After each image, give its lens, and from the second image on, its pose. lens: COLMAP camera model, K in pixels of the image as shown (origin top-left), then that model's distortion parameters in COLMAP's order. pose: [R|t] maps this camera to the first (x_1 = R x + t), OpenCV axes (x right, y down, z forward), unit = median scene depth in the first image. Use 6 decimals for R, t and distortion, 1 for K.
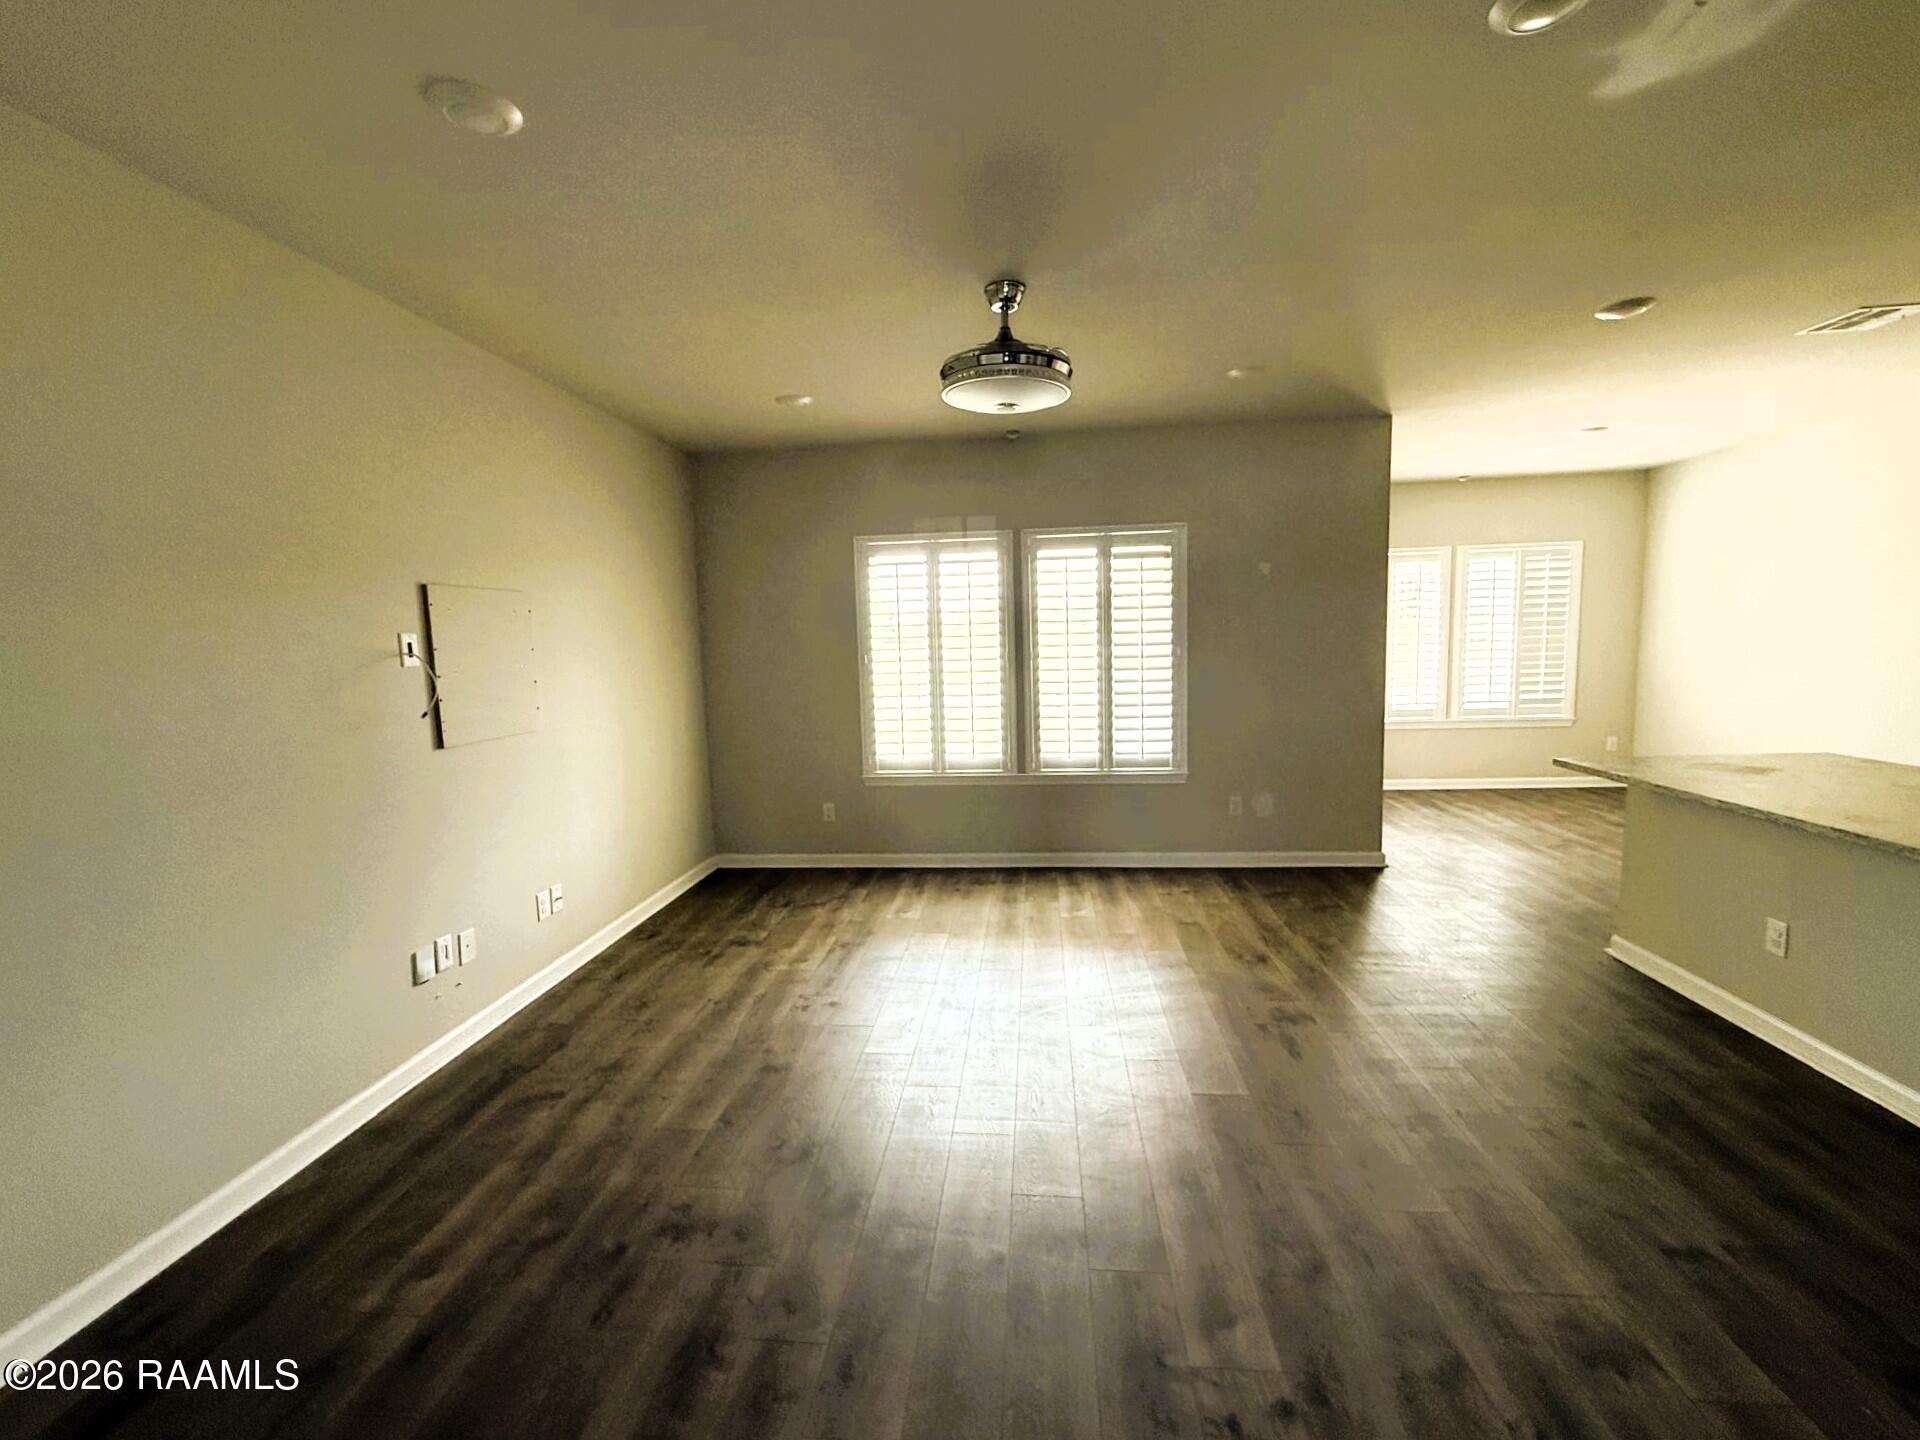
lens RADIAL K [[780.8, 0, 947.7], [0, 780.8, 722.5], [0, 0, 1]] dist [0.004852, 0.000288]
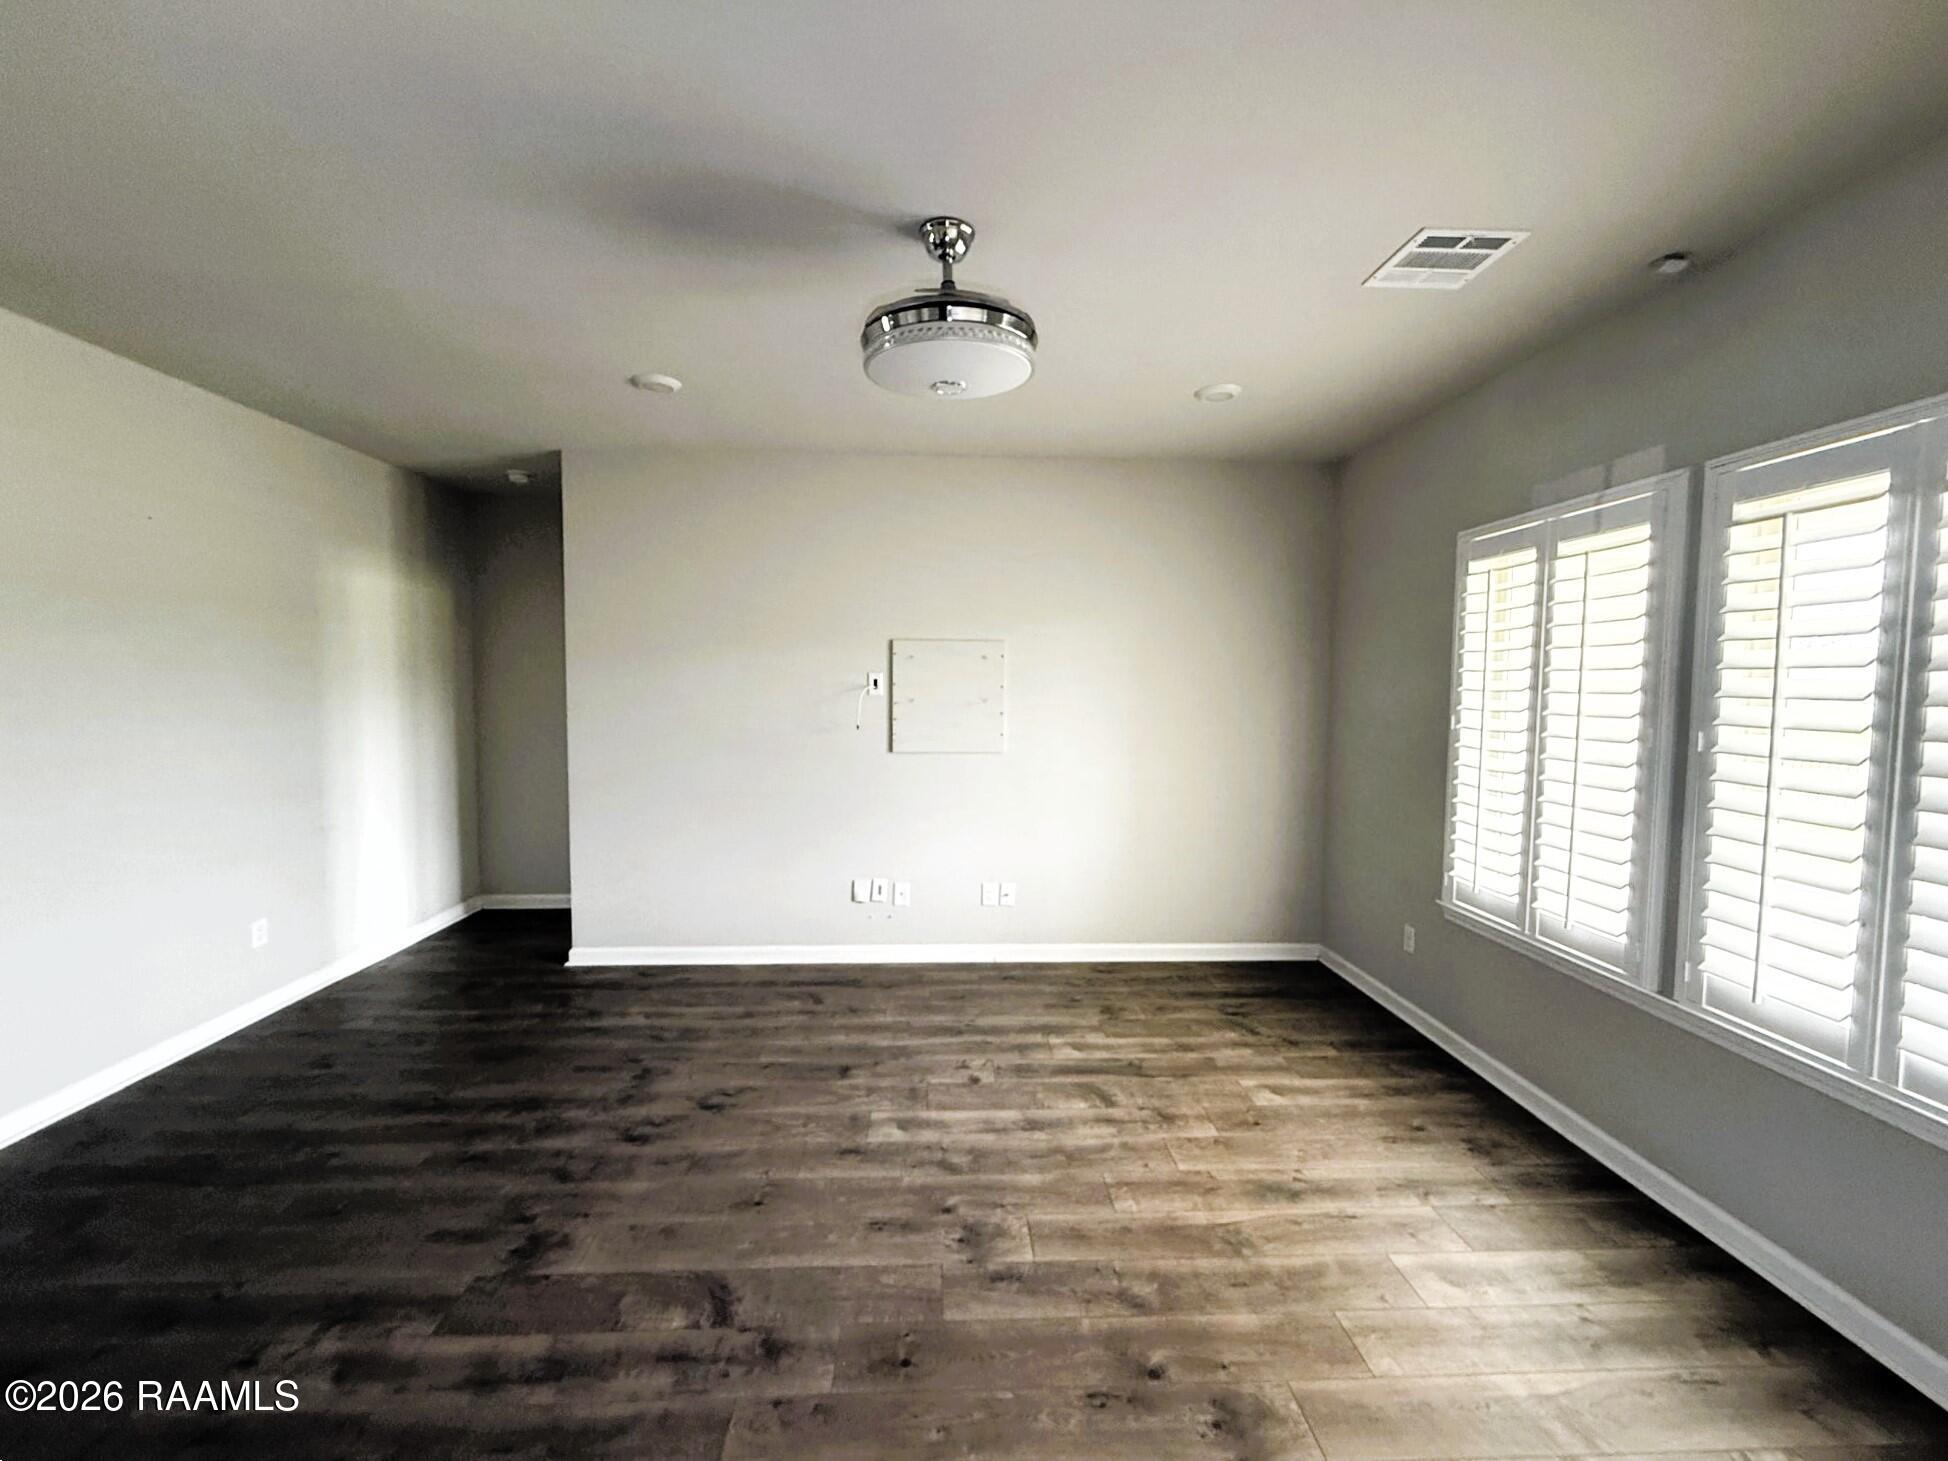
lens RADIAL K [[792.2, 0, 963.1], [0, 792.2, 727.6], [0, 0, 1]] dist [0.004852, 0.000288]
pose [[0.166520, 0.089430, -0.981974, 0.541483], [-0.116821, 0.990654, 0.070410, -0.086502], [0.979093, 0.102990, 0.175411, 0.573415]]
